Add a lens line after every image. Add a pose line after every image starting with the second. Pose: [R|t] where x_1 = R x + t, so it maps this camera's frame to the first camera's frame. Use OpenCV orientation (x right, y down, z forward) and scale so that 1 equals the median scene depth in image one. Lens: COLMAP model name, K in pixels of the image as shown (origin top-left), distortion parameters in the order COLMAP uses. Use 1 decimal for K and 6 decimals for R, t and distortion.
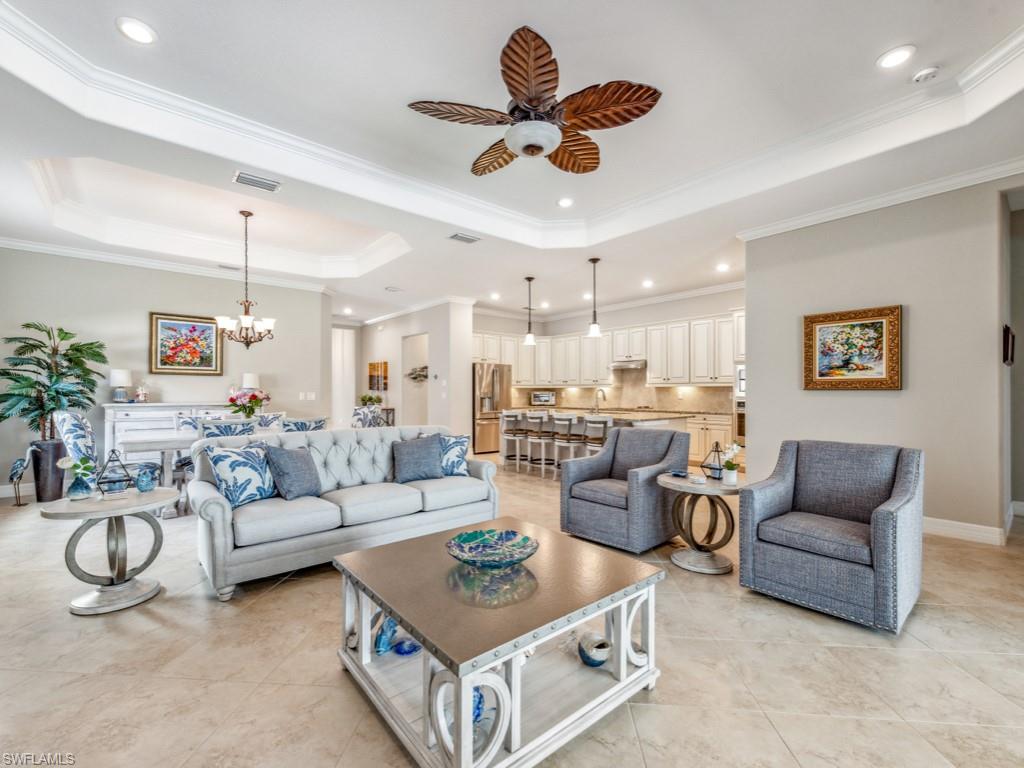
lens RADIAL K [[449.9, 0, 511.6], [0, 449.9, 390.5], [0, 0, 1]] dist [0.000420, -0.000845]
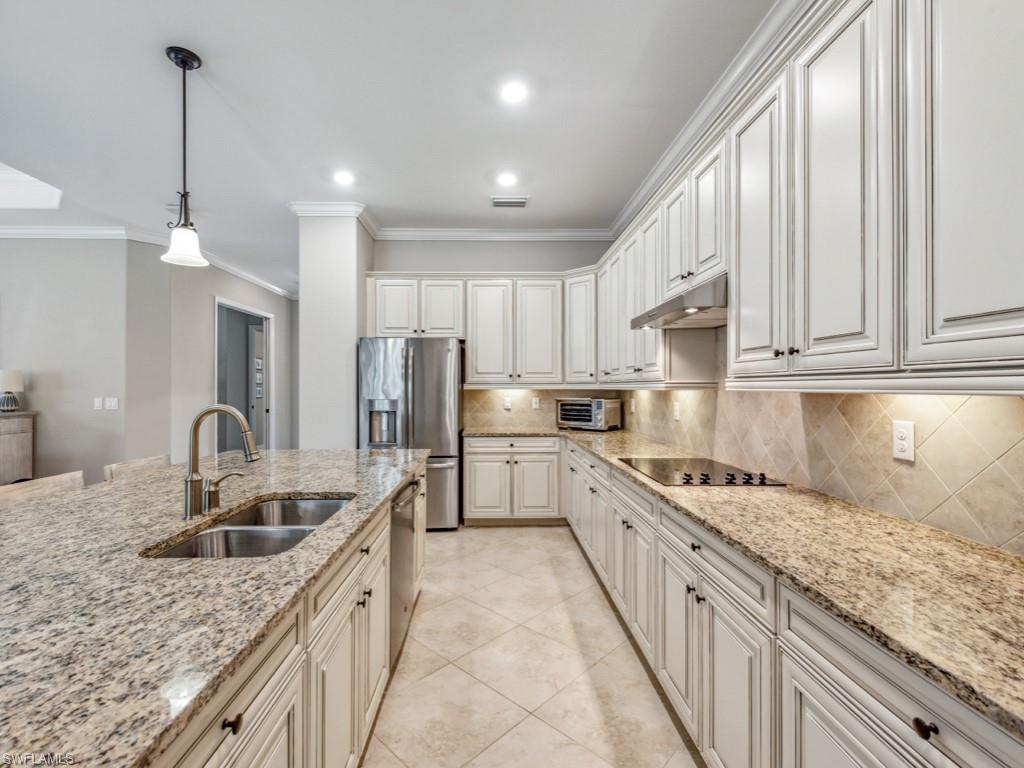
lens RADIAL K [[463.3, 0, 512.0], [0, 463.3, 384.0], [0, 0, 1]] dist [-0.013191, -0.000303]
pose [[0.785899, -0.002975, -0.618348, 0.506508], [0.000137, 0.999989, -0.004637, -0.014873], [0.618355, 0.003560, 0.785891, 1.056576]]
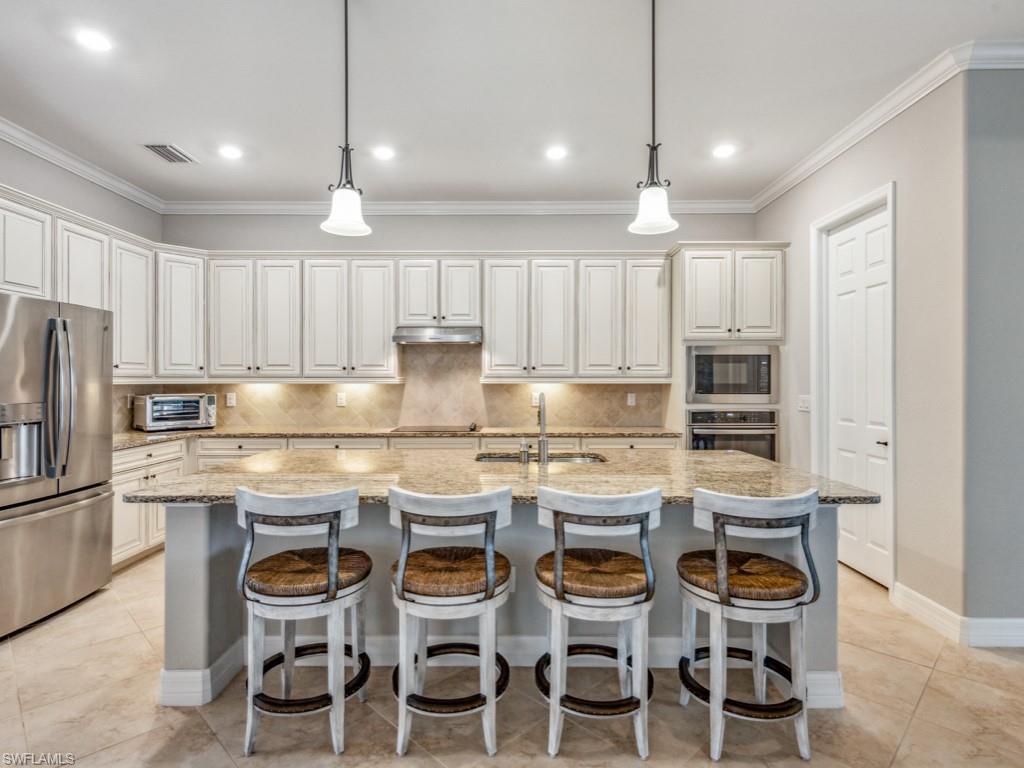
lens RADIAL K [[535.5, 0, 512.1], [0, 535.5, 380.2], [0, 0, 1]] dist [0.000740, 0.000130]
pose [[0.648725, 0.002183, 0.761020, -0.160353], [-0.002164, 0.999997, -0.001024, -0.015254], [-0.761020, -0.000982, 0.648727, 0.857734]]
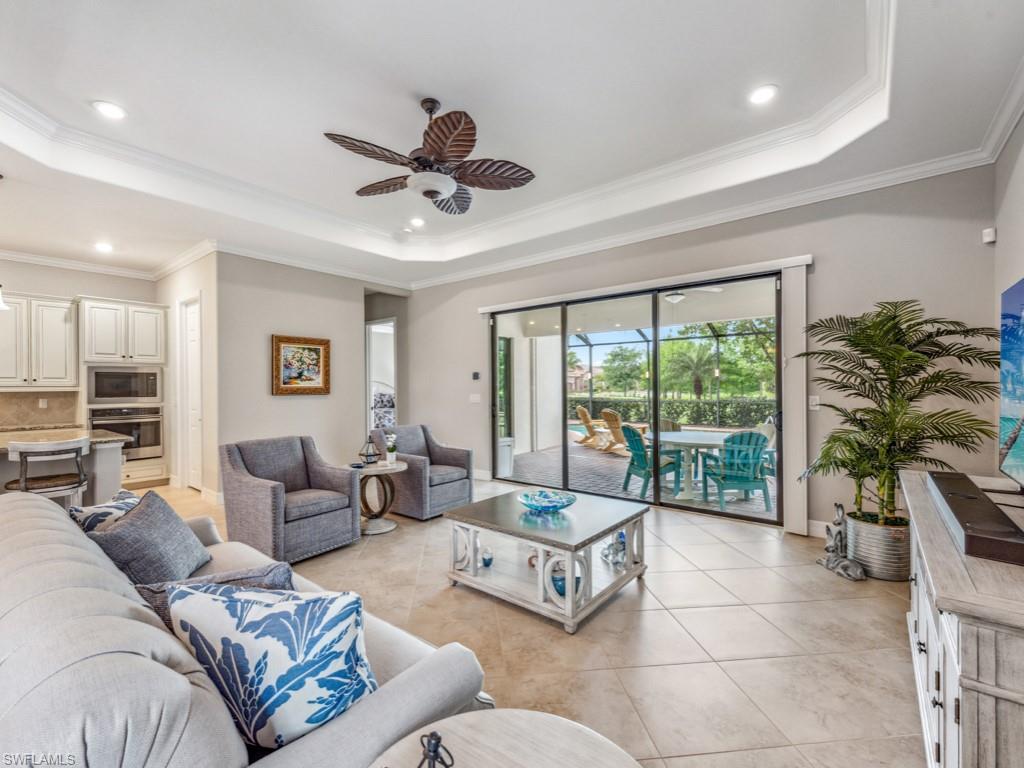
lens RADIAL K [[448.5, 0, 508.0], [0, 448.5, 385.6], [0, 0, 1]] dist [0.007534, -0.000673]
pose [[-0.187088, 0.002177, 0.982341, -0.522167], [0.004776, 0.999988, -0.001306, -0.017725], [-0.982332, 0.004447, -0.187096, 0.468920]]
